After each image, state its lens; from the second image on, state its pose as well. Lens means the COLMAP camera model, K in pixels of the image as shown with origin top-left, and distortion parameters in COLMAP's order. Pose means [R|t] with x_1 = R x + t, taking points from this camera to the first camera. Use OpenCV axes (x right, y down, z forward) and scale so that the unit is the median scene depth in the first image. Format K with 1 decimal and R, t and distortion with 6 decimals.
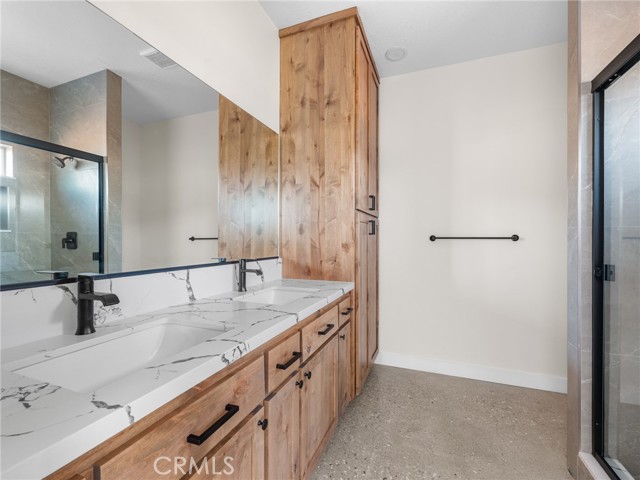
lens RADIAL K [[289.7, 0, 319.9], [0, 289.7, 240.6], [0, 0, 1]] dist [-0.006177, -0.004377]
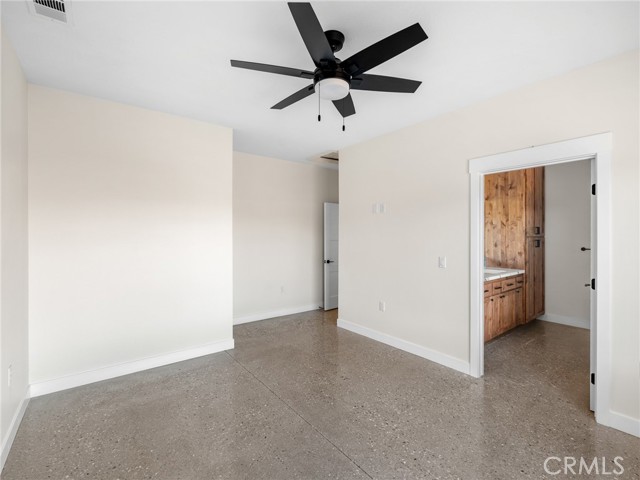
lens RADIAL K [[289.7, 0, 316.5], [0, 289.7, 233.5], [0, 0, 1]] dist [-0.006177, -0.004377]
pose [[0.848434, -0.000748, -0.529300, -0.061318], [-0.000083, 0.999999, -0.001546, -0.125288], [0.529301, 0.001356, 0.848433, -1.628984]]
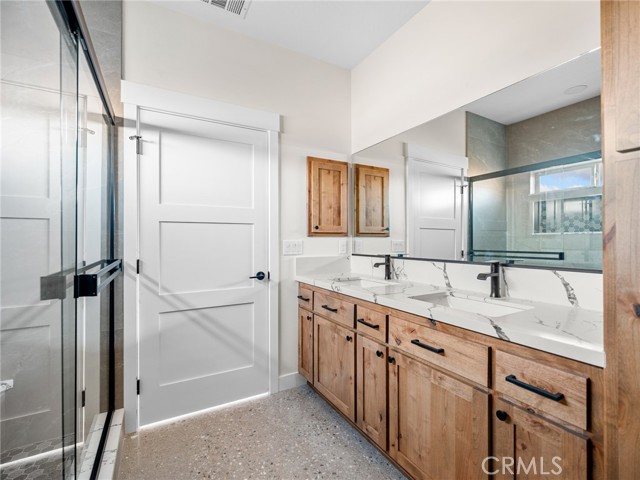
lens RADIAL K [[289.7, 0, 319.4], [0, 289.7, 239.5], [0, 0, 1]] dist [-0.006177, -0.004377]
pose [[-0.628331, 0.000890, -0.777945, 0.634727], [0.001161, 0.999999, 0.000206, -0.005373], [0.777945, -0.000774, -0.628332, 0.923050]]
